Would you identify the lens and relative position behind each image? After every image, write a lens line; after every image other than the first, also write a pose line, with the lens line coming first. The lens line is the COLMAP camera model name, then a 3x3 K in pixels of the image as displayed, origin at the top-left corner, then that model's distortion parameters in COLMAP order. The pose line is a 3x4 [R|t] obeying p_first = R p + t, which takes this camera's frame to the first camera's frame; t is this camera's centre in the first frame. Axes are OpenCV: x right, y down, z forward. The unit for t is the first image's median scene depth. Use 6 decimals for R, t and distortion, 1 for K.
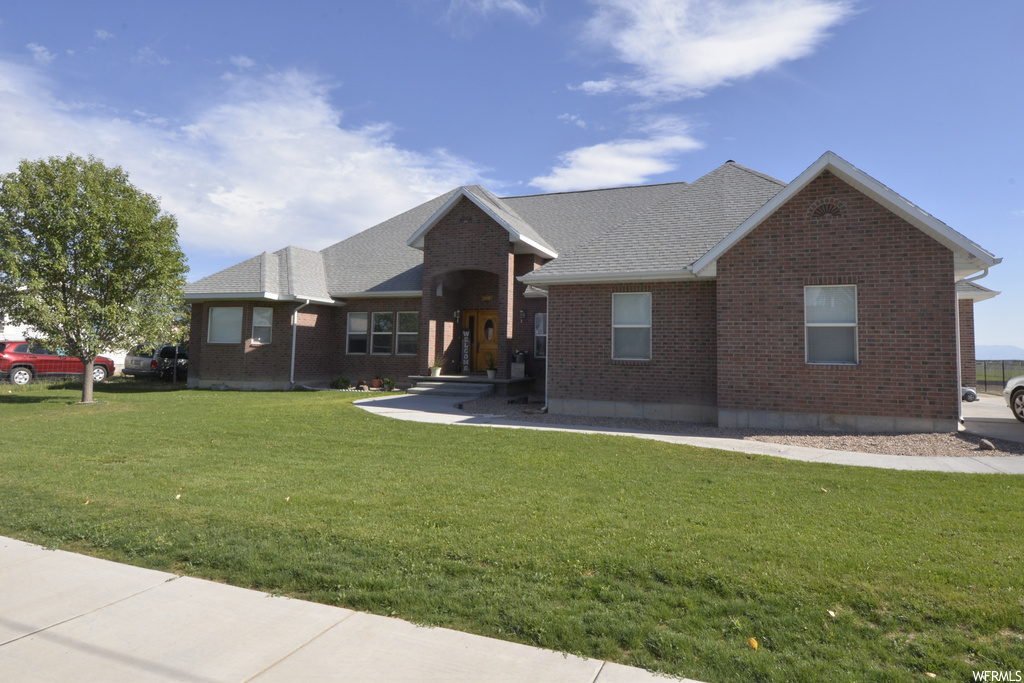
lens RADIAL K [[636.5, 0, 512.0], [0, 636.5, 341.5], [0, 0, 1]] dist [0.023509, -0.000914]
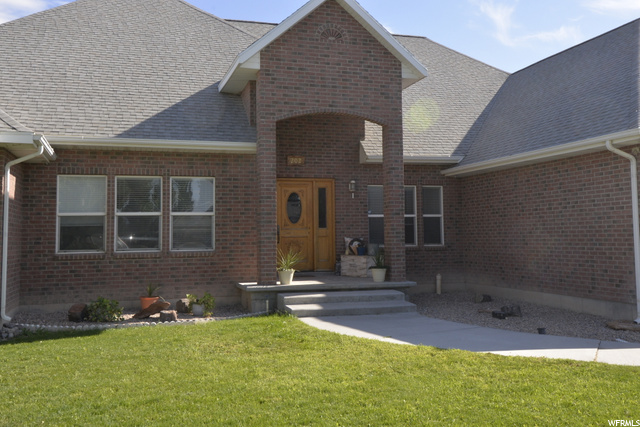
lens RADIAL K [[673.8, 0, 320.0], [0, 673.8, 213.5], [0, 0, 1]] dist [0.017678, 0.008276]
pose [[0.756595, -0.002381, 0.653879, -0.532192], [0.012887, 0.999853, -0.011272, -0.005398], [-0.653756, 0.016955, 0.756515, 0.506469]]
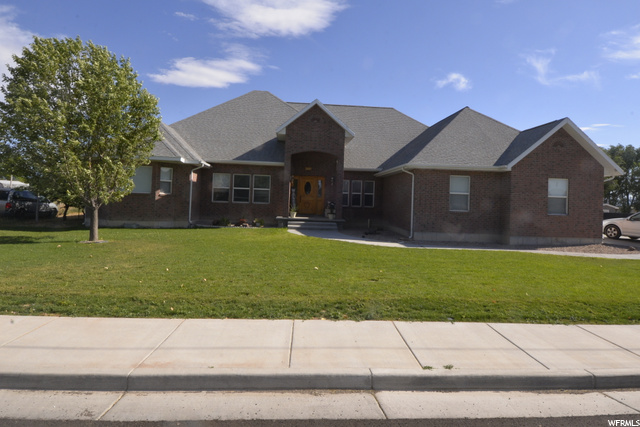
lens RADIAL K [[397.8, 0, 320.0], [0, 397.8, 213.5], [0, 0, 1]] dist [0.023509, -0.000914]
pose [[0.889942, 0.001013, 0.456072, -0.526670], [-0.029165, 0.998077, 0.054694, -0.012251], [-0.455140, -0.061976, 0.888260, 0.092624]]
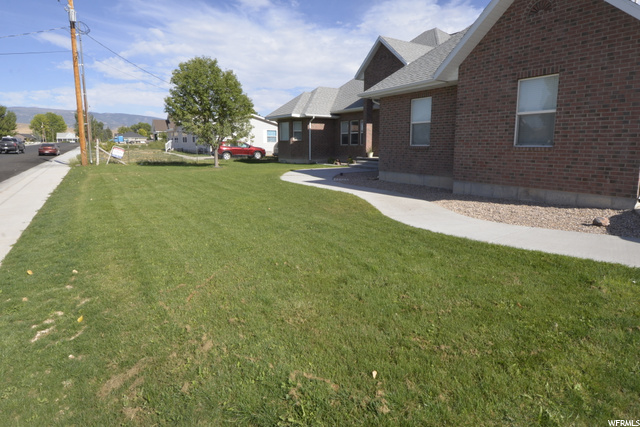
lens RADIAL K [[347.9, 0, 332.4], [0, 347.9, 207.1], [0, 0, 1]] dist [0.030604, -0.028591]
pose [[0.827964, 0.084510, -0.554376, 0.347463], [0.023955, 0.982347, 0.185528, 0.010234], [0.560269, -0.166891, 0.811324, 0.149163]]
